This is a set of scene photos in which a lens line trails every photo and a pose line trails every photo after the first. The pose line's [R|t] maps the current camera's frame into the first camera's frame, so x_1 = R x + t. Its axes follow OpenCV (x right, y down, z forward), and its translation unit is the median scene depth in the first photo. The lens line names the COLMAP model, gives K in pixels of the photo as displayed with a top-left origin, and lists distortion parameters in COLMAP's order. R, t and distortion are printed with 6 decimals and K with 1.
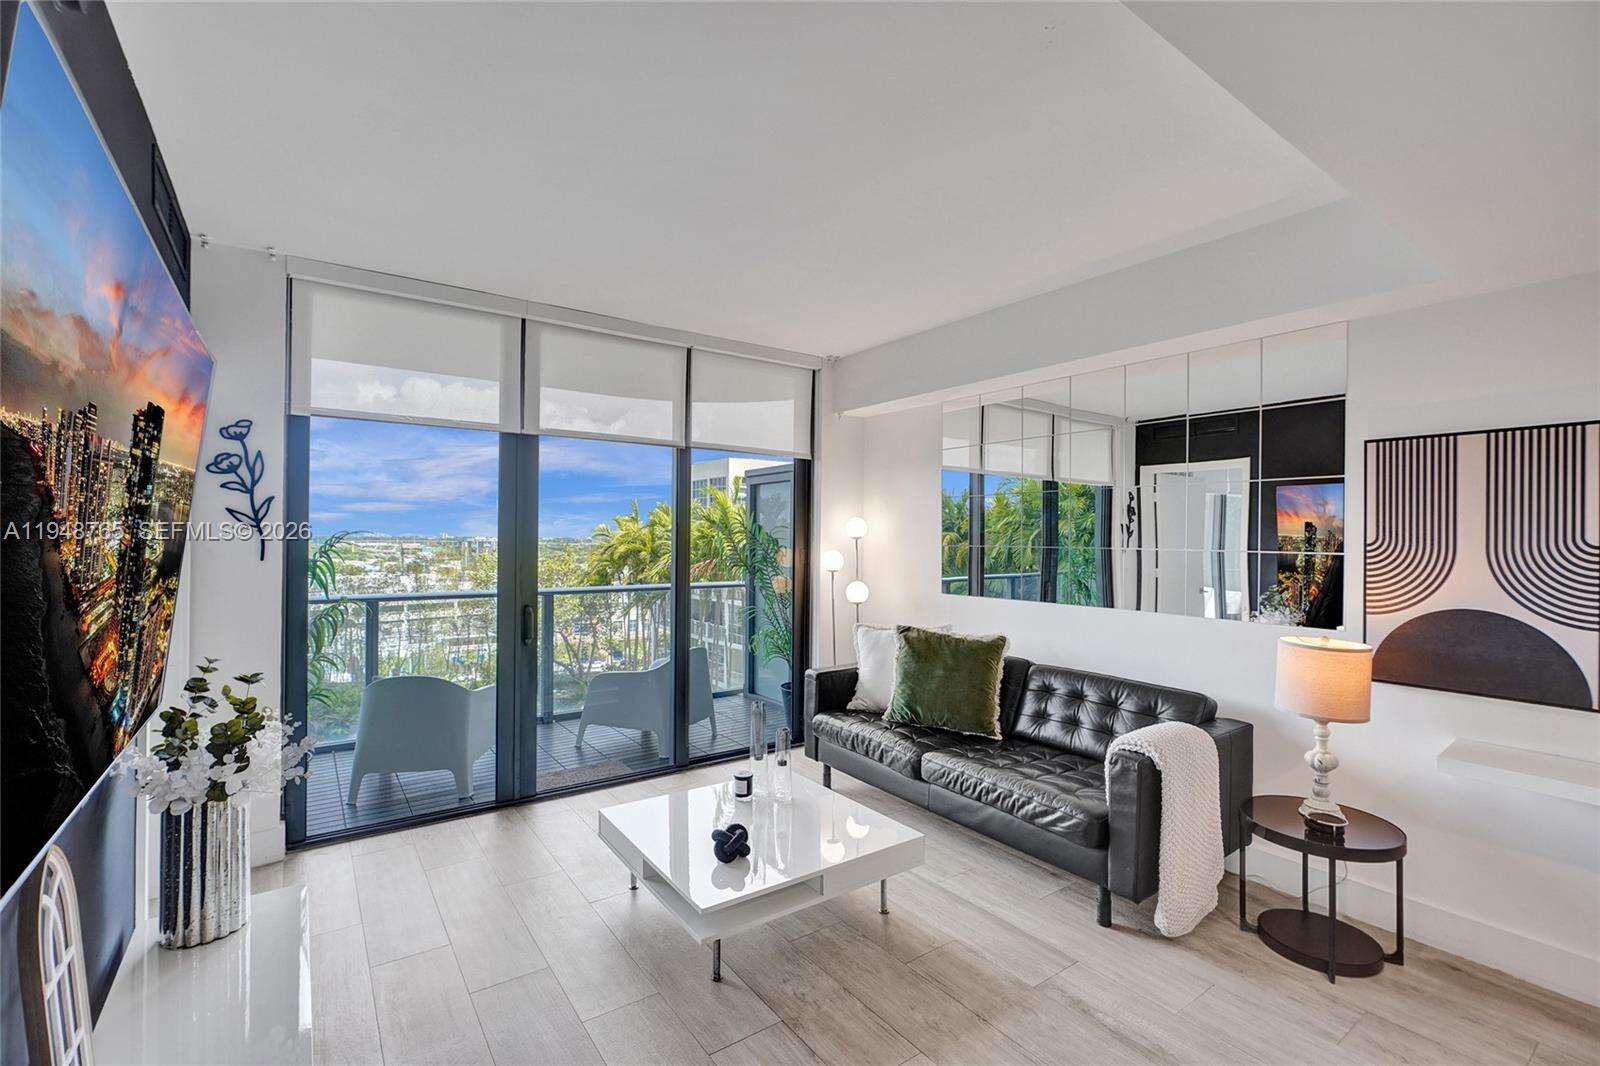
lens RADIAL K [[705.9, 0, 800.0], [0, 705.9, 533.0], [0, 0, 1]] dist [-0.001960, 0.000675]
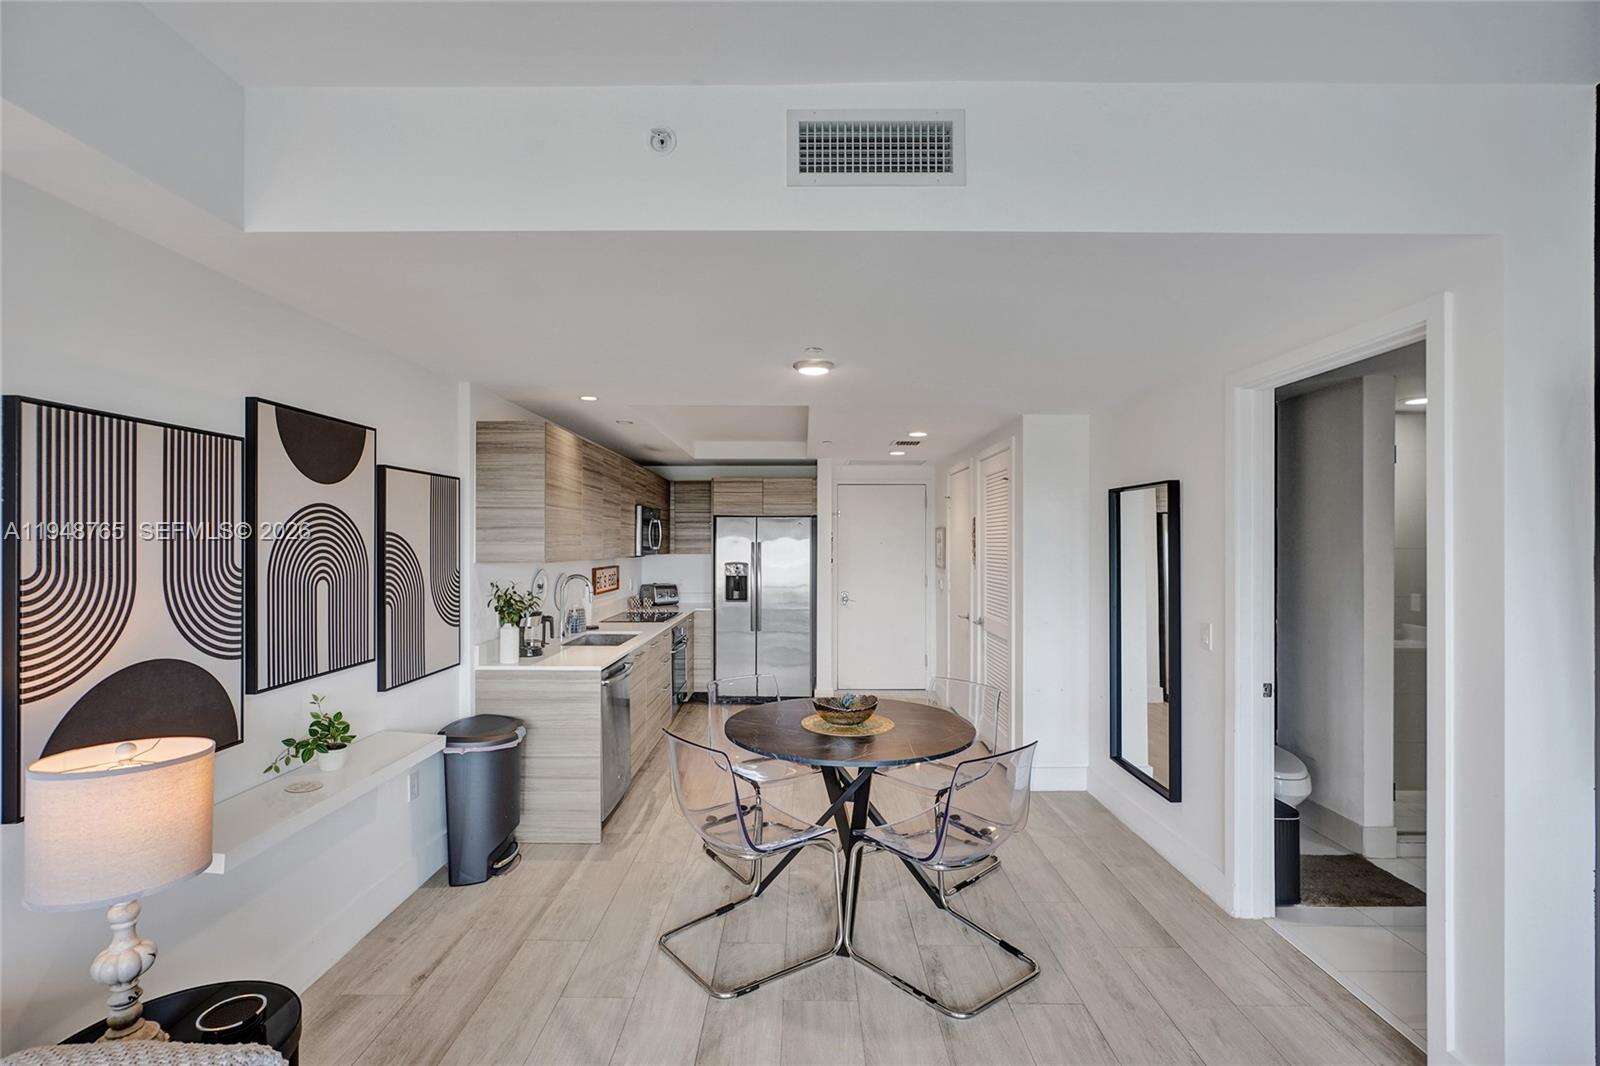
lens RADIAL K [[709.0, 0, 797.8], [0, 709.0, 538.1], [0, 0, 1]] dist [-0.000996, -0.000004]
pose [[-0.806147, -0.005725, 0.591688, -0.030895], [-0.009963, 0.999943, -0.003899, -0.018566], [-0.591632, -0.009038, -0.806158, 0.912248]]
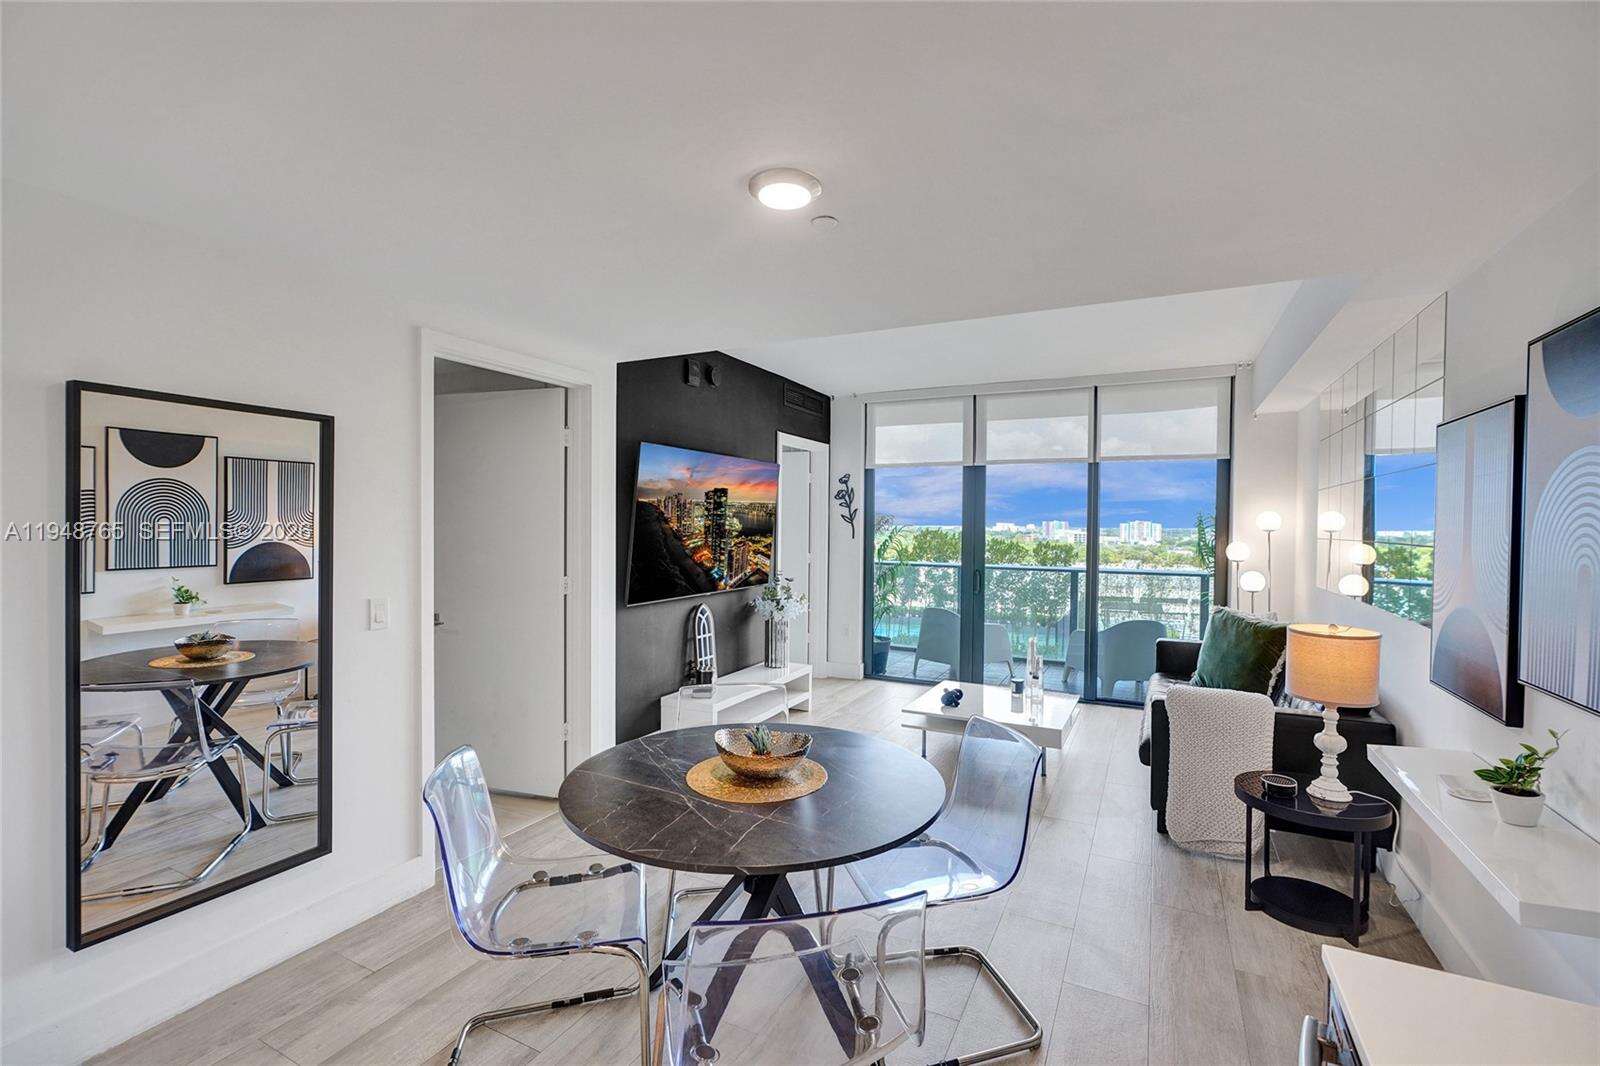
lens RADIAL K [[709.0, 0, 797.8], [0, 709.0, 538.1], [0, 0, 1]] dist [-0.000996, -0.000004]
pose [[0.460457, 0.016009, -0.887537, 1.037518], [-0.001838, 0.999852, 0.017082, 0.000986], [0.887680, -0.006234, 0.460419, -0.144291]]
